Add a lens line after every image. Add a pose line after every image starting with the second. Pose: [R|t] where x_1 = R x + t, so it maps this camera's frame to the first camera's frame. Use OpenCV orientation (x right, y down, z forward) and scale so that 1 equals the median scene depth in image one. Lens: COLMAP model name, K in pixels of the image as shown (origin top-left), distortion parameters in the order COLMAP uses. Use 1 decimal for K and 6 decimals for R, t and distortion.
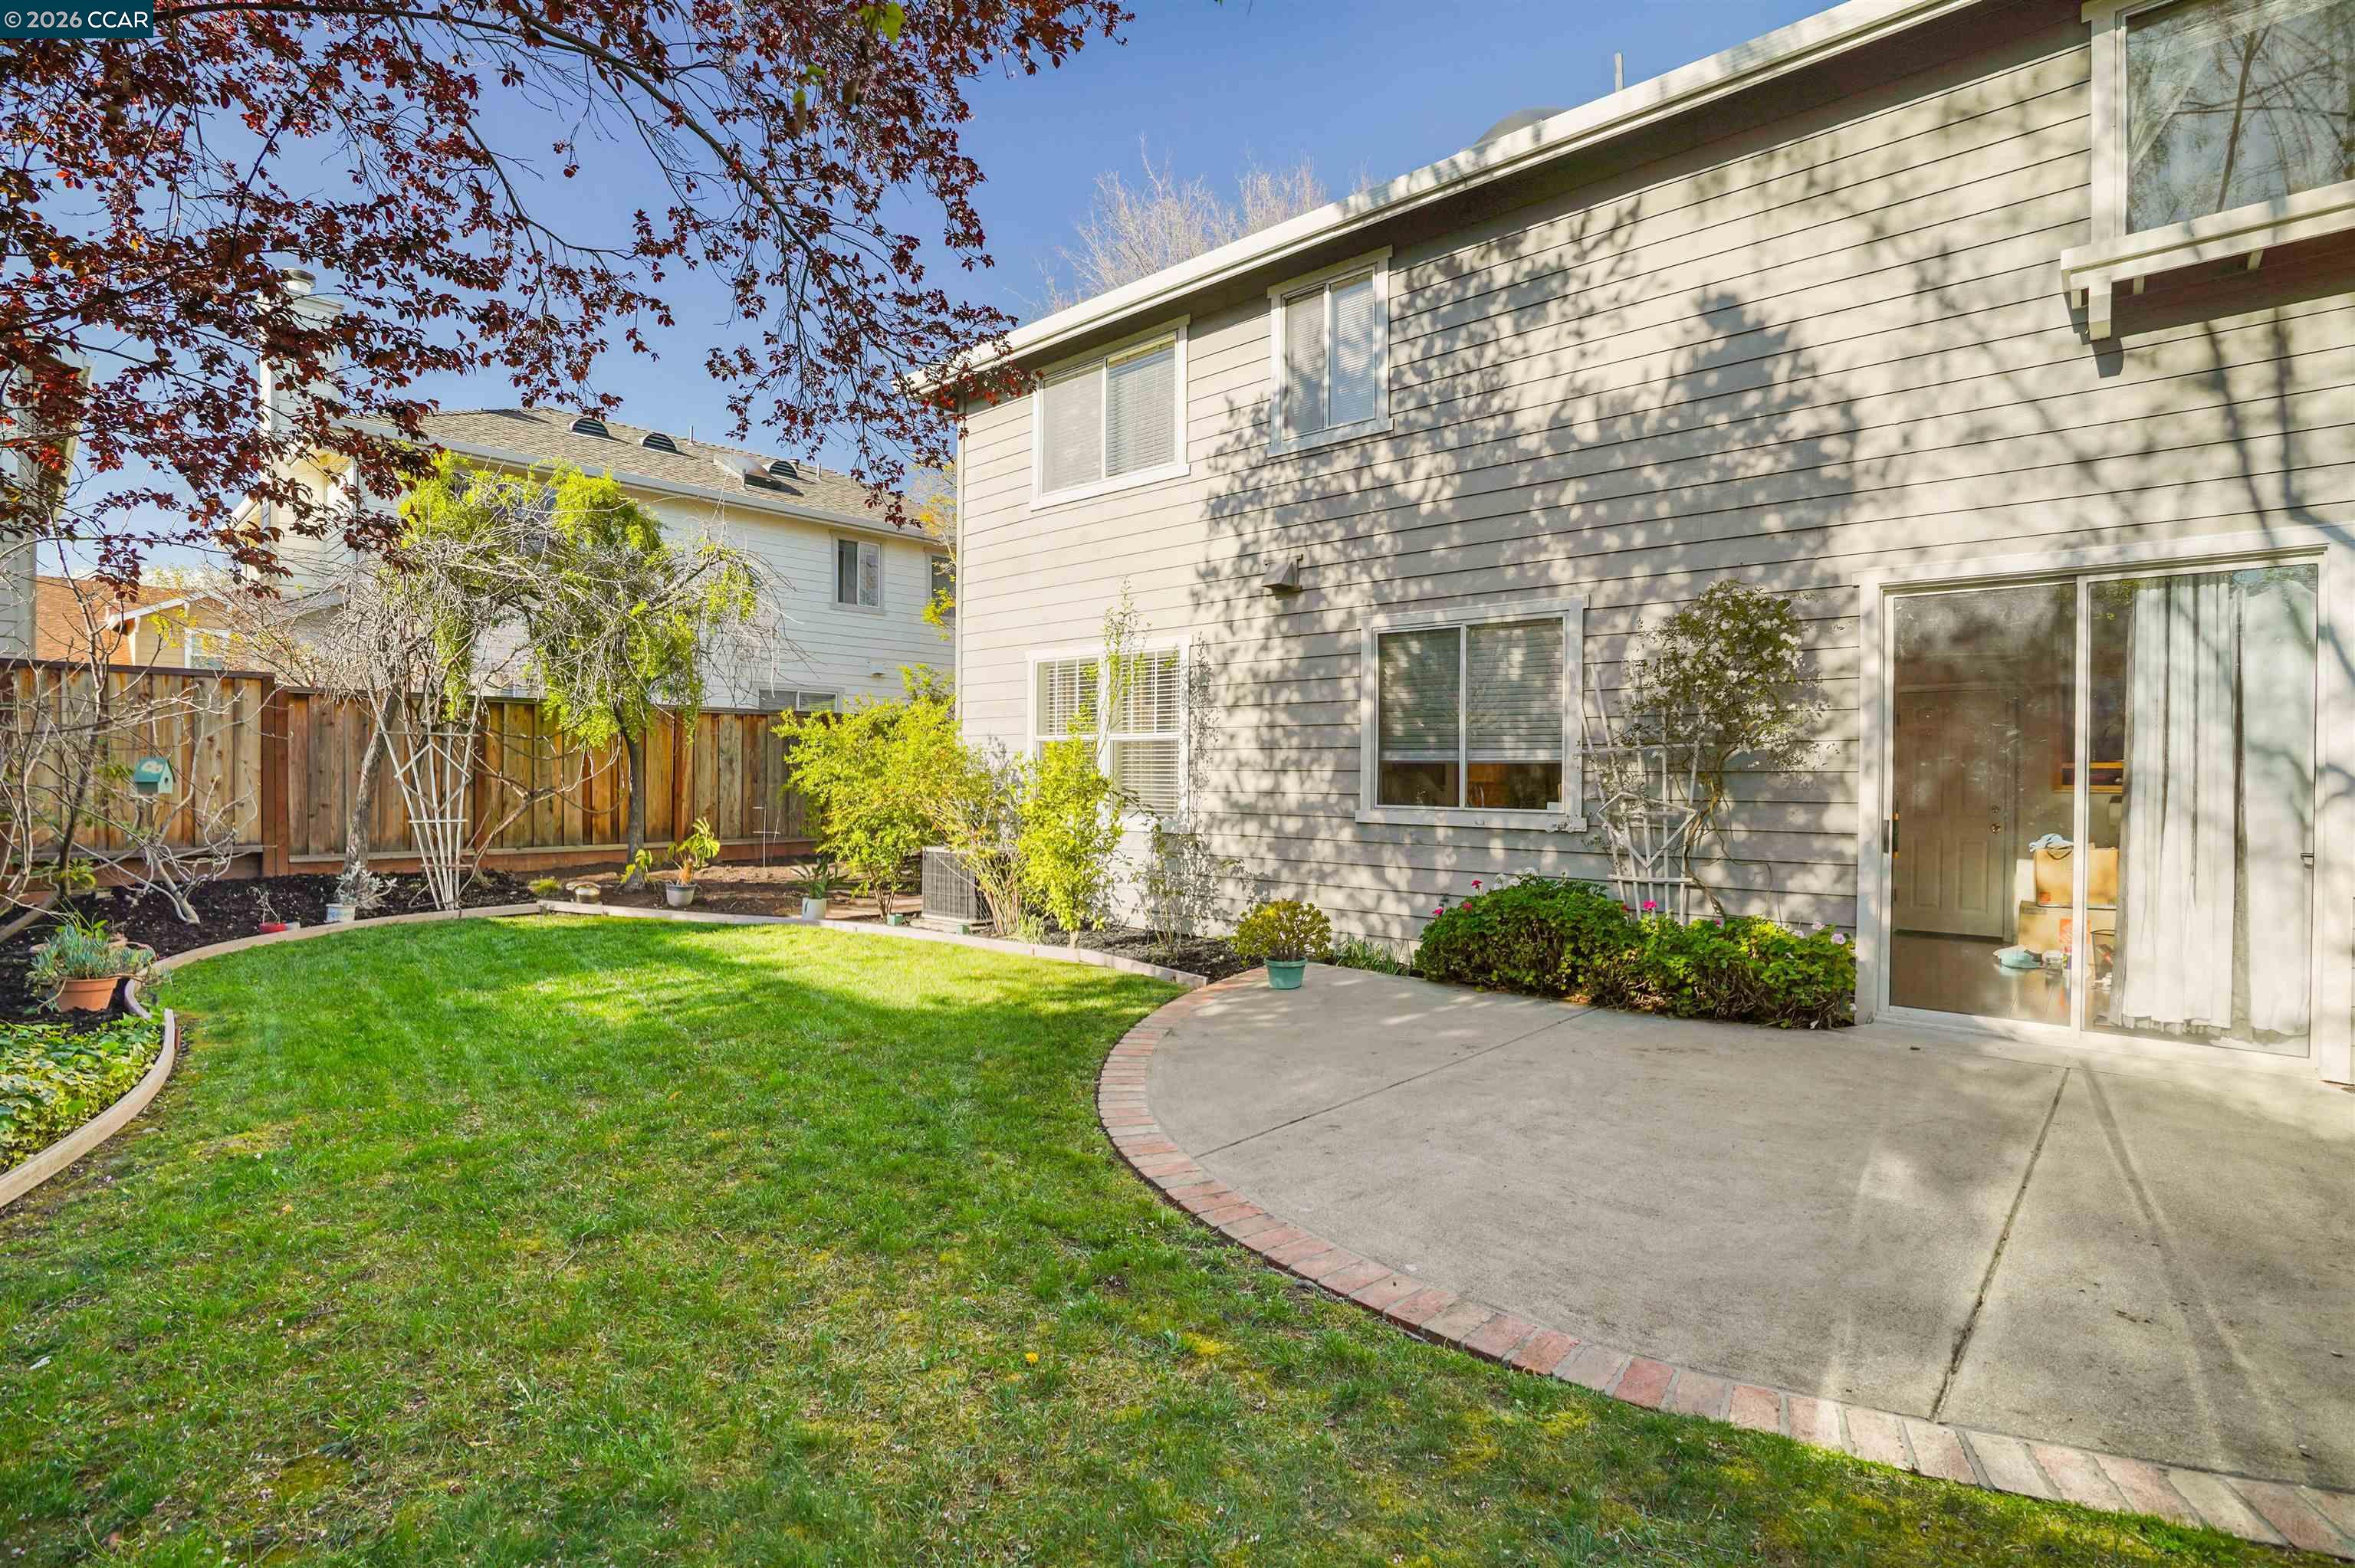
lens RADIAL K [[1109.6, 0, 1183.2], [0, 1109.6, 786.0], [0, 0, 1]] dist [-0.069534, 0.021812]
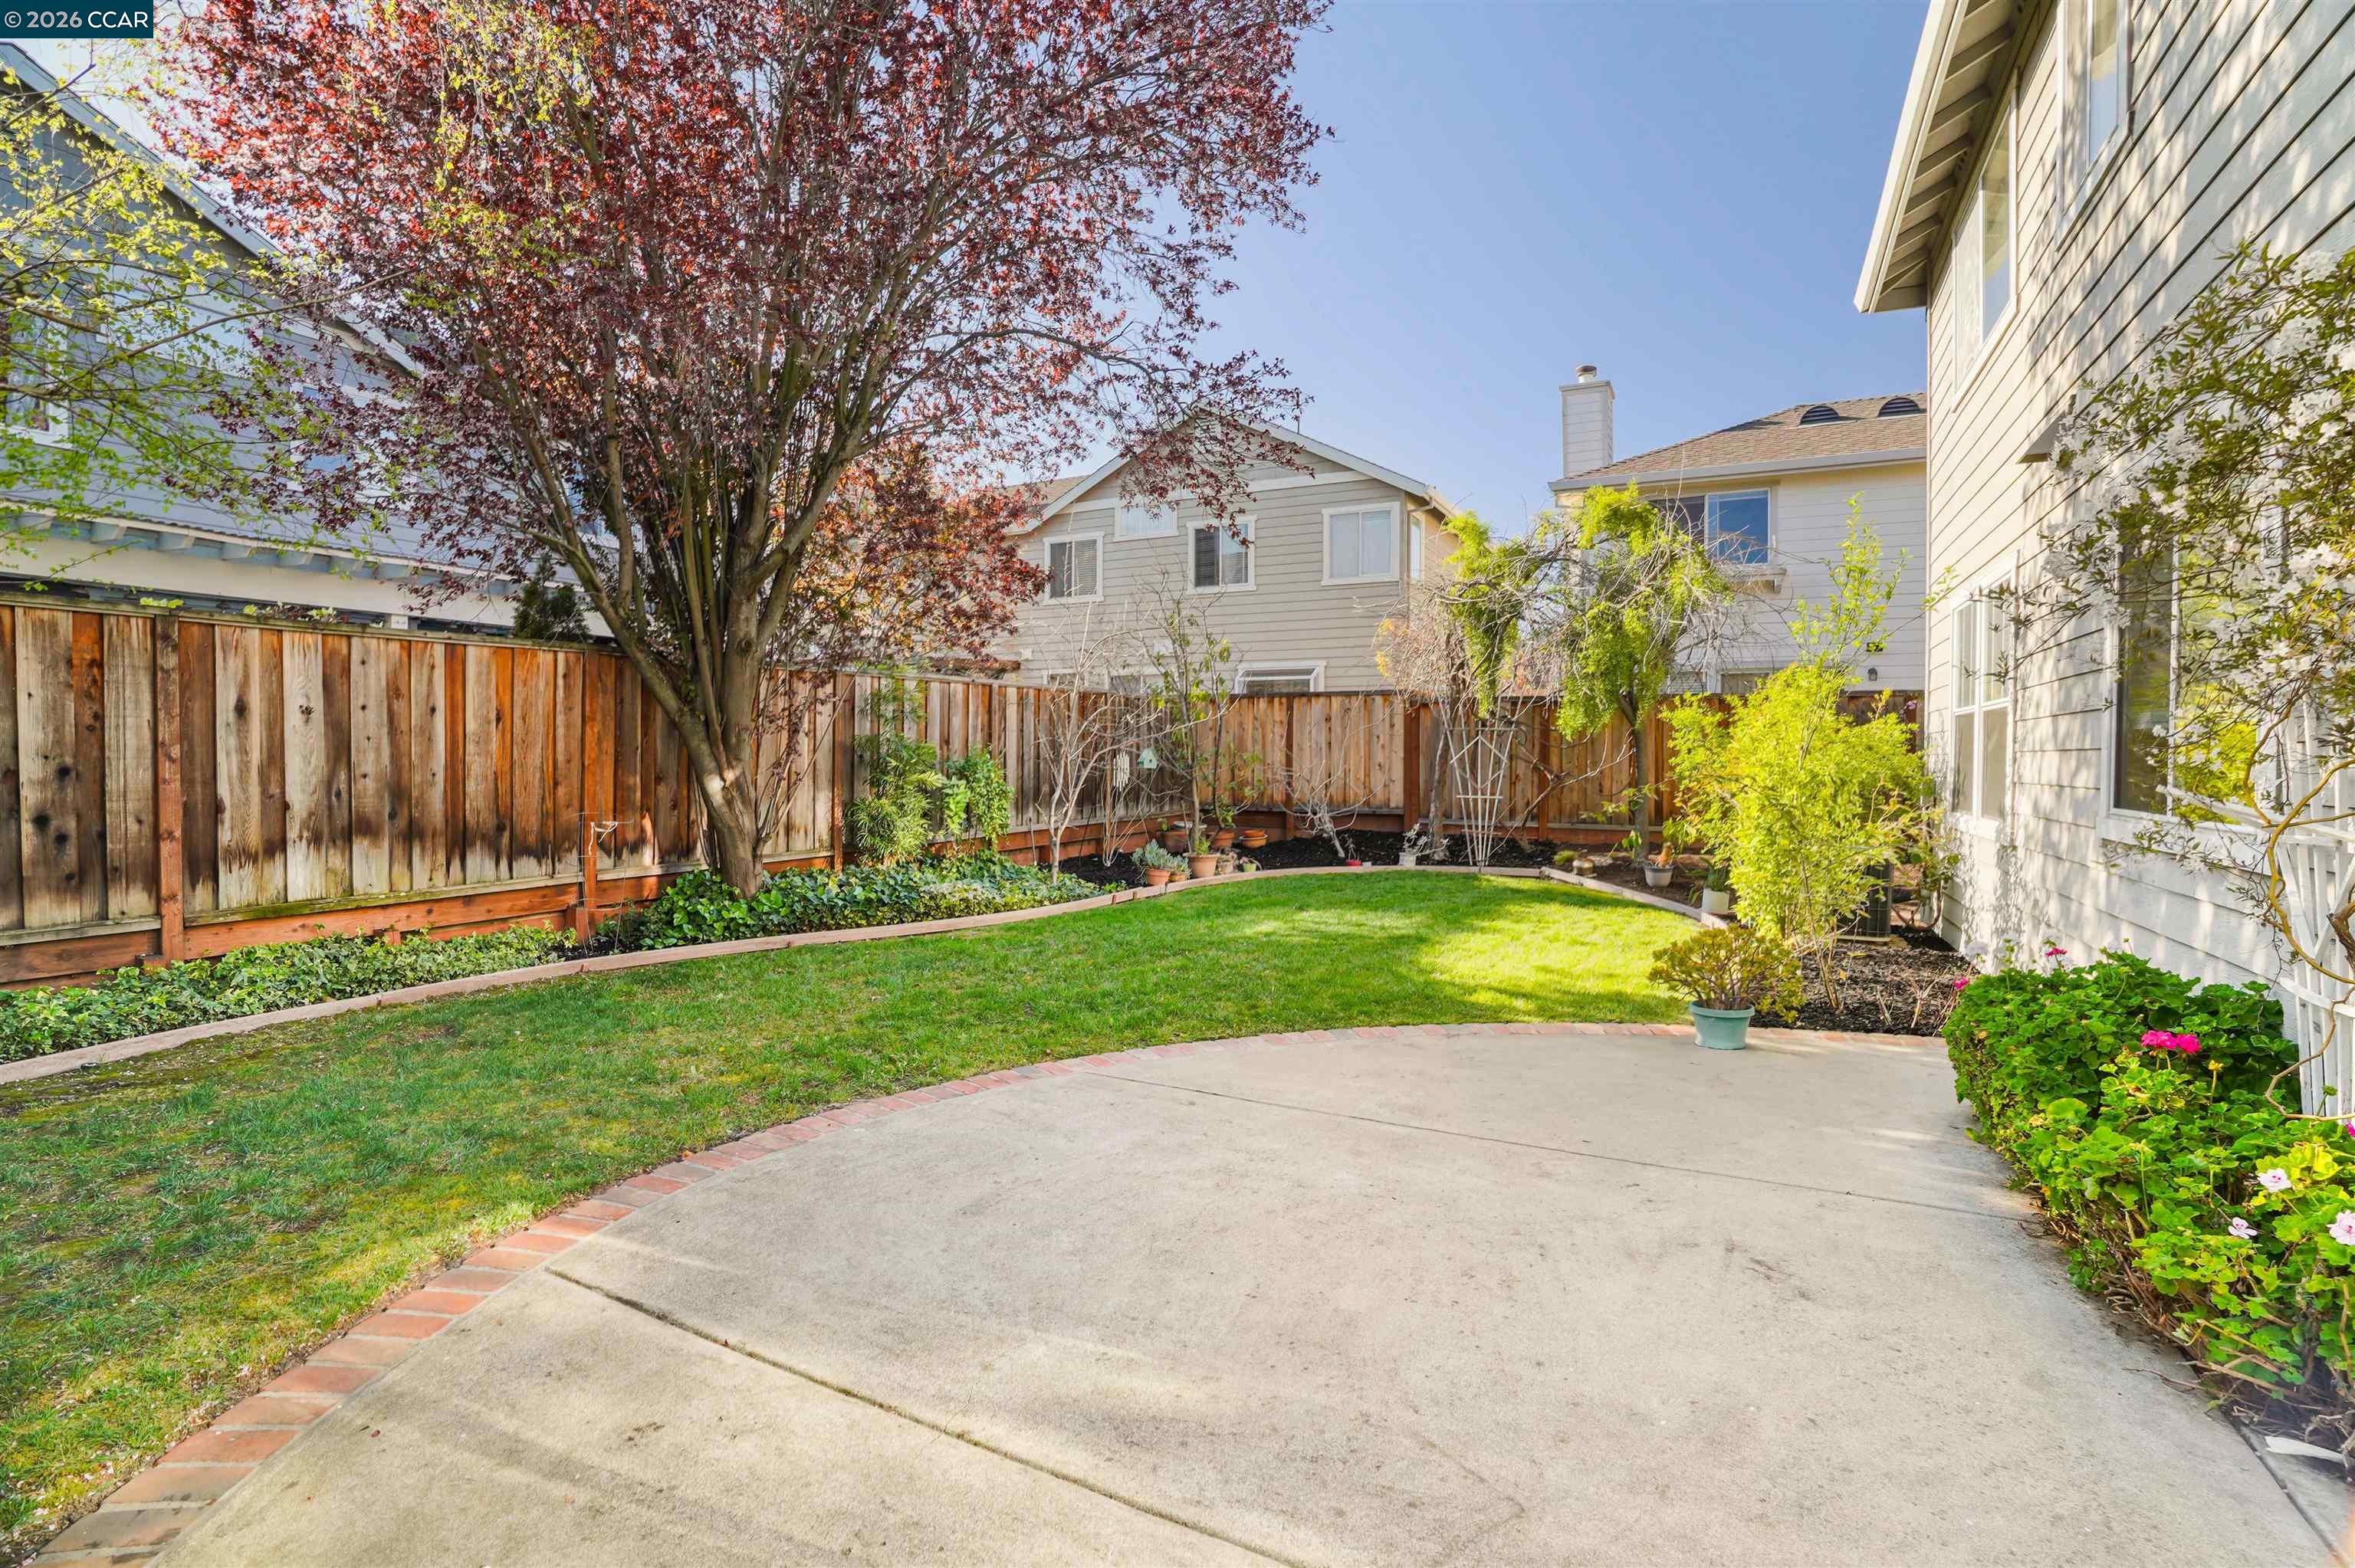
lens RADIAL K [[1109.6, 0, 1183.8], [0, 1109.6, 784.8], [0, 0, 1]] dist [-0.069534, 0.021812]
pose [[0.236123, 0.018143, -0.971554, 1.107105], [-0.012076, 0.999803, 0.015736, 0.004439], [0.971648, 0.008017, 0.236296, 0.757619]]
